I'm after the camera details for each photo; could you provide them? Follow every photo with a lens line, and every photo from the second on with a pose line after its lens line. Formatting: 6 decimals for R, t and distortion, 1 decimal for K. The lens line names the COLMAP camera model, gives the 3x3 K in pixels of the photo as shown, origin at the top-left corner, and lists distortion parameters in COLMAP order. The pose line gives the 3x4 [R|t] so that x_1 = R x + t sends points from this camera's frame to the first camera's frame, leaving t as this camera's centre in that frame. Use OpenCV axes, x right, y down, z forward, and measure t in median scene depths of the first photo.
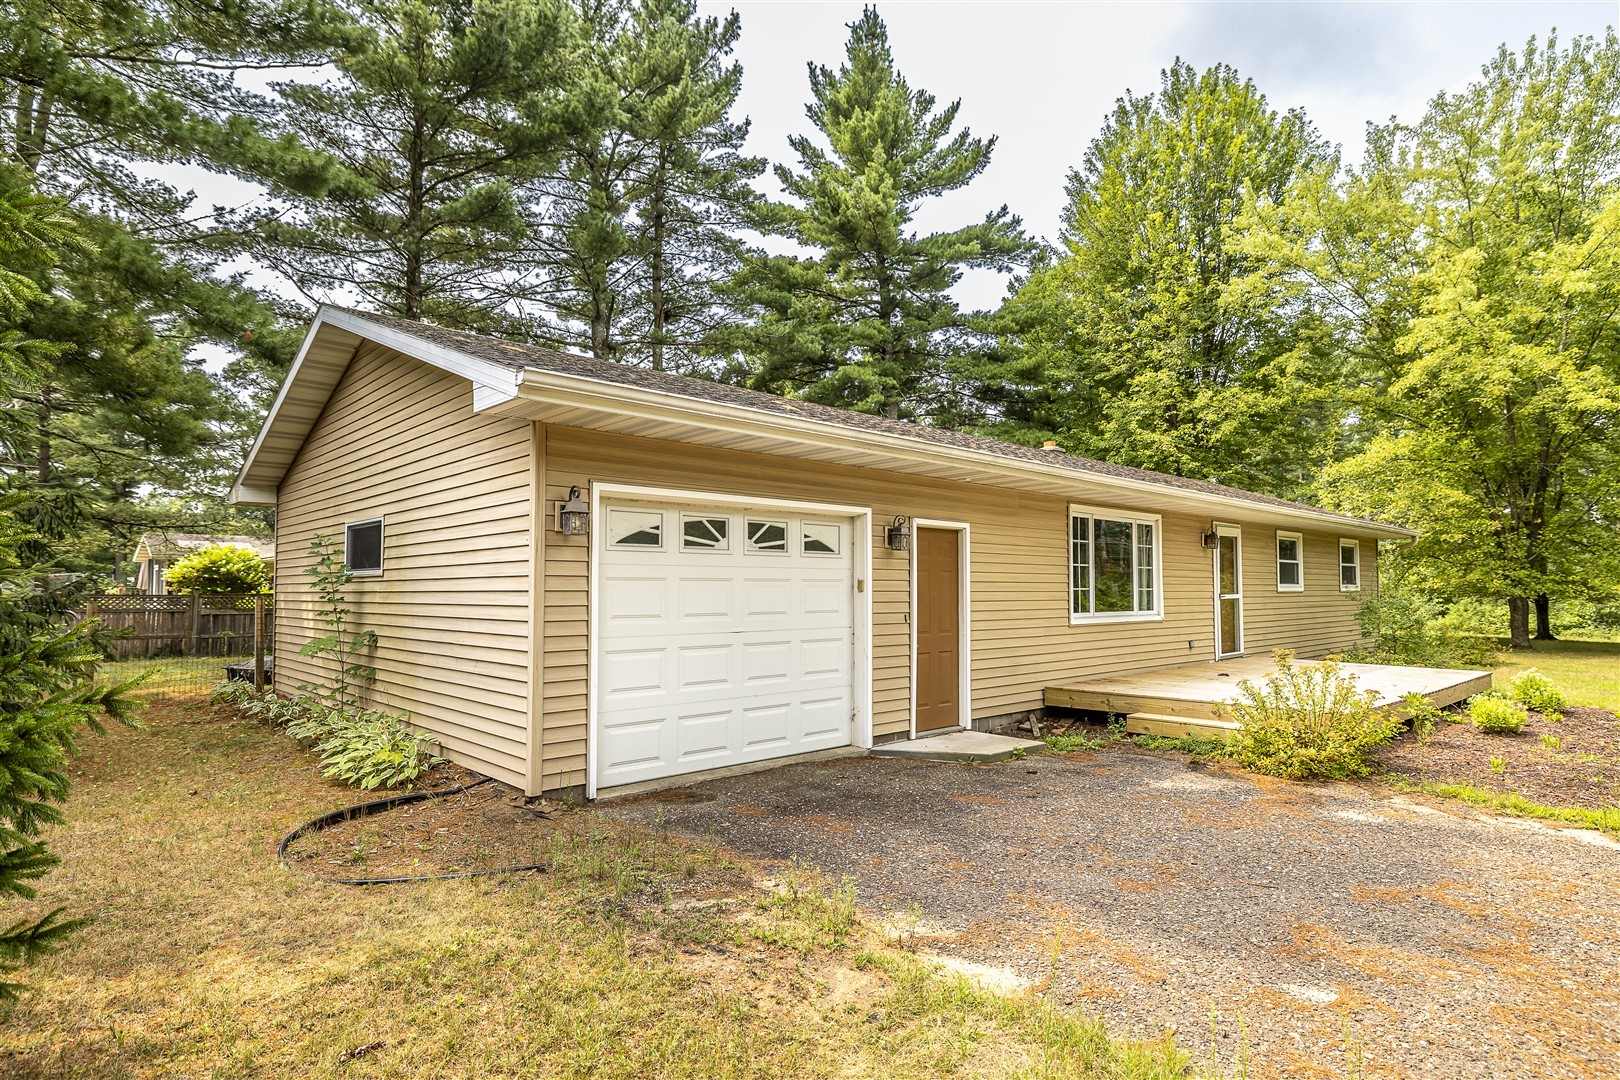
lens RADIAL K [[859.0, 0, 810.4], [0, 859.0, 540.1], [0, 0, 1]] dist [0.002135, 0.000338]
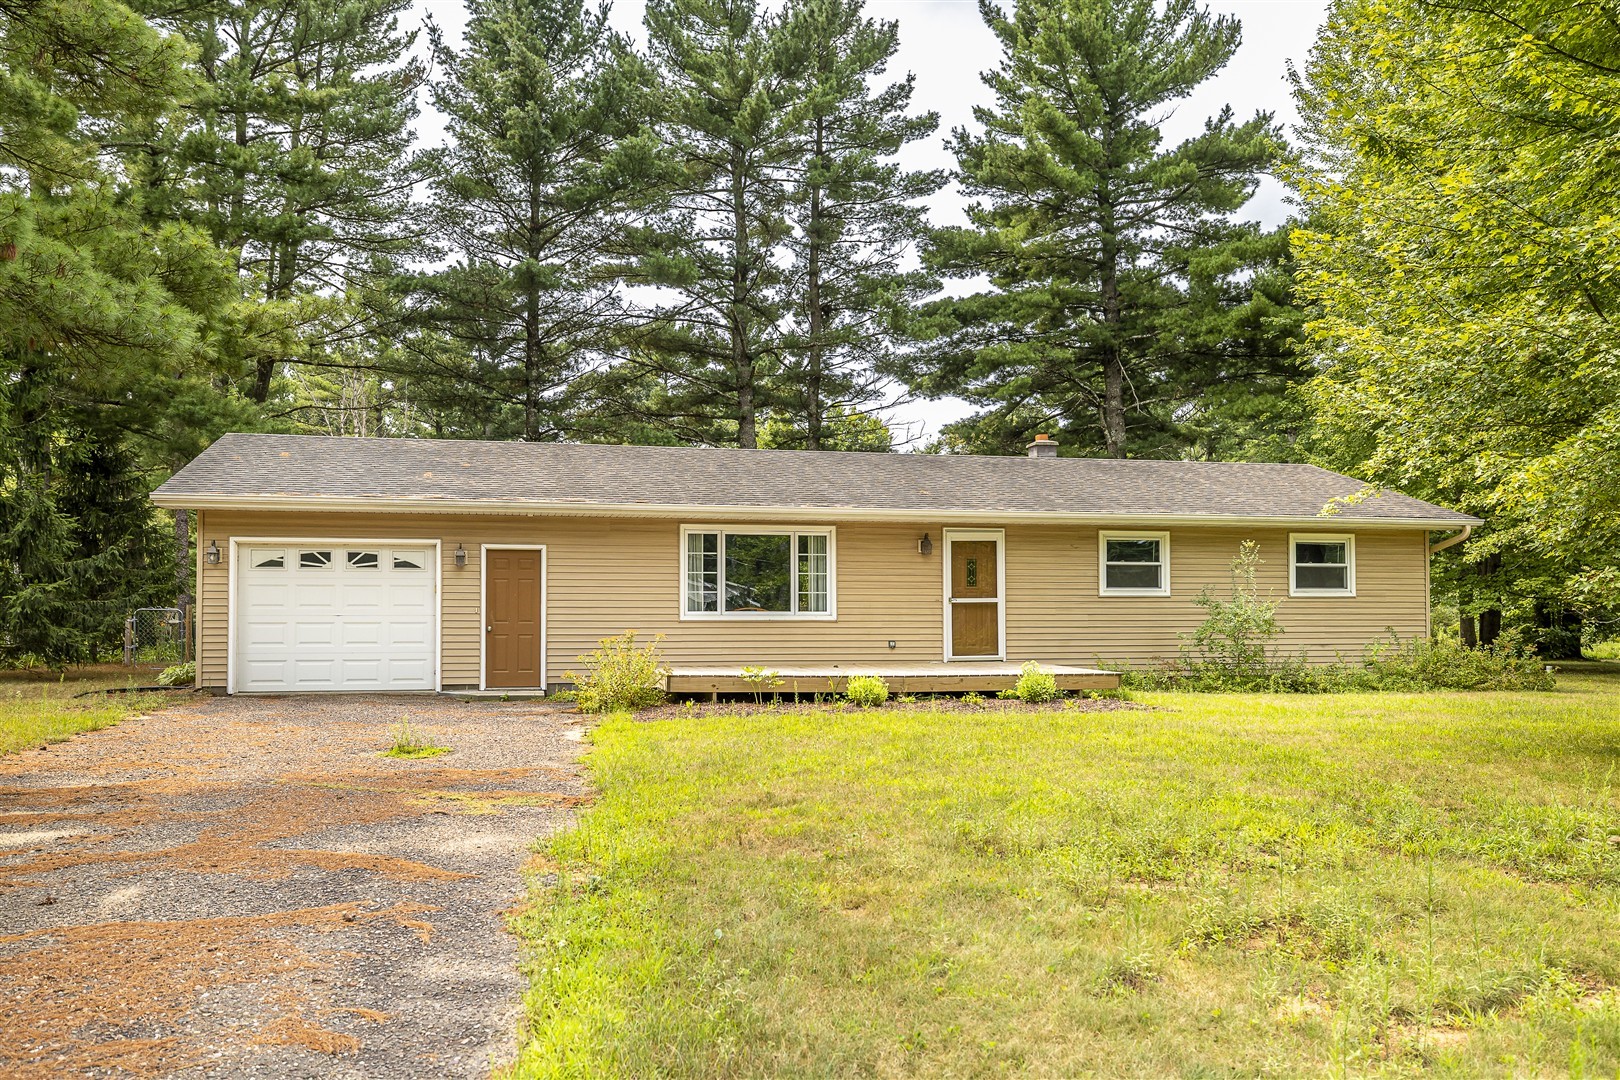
lens RADIAL K [[1235.1, 0, 809.2], [0, 1235.1, 545.6], [0, 0, 1]] dist [-0.003291, -0.000678]
pose [[0.861355, -0.028618, -0.507197, 1.590773], [0.029282, 0.999549, -0.006671, 0.007795], [0.507159, -0.009106, 0.861804, -0.533951]]
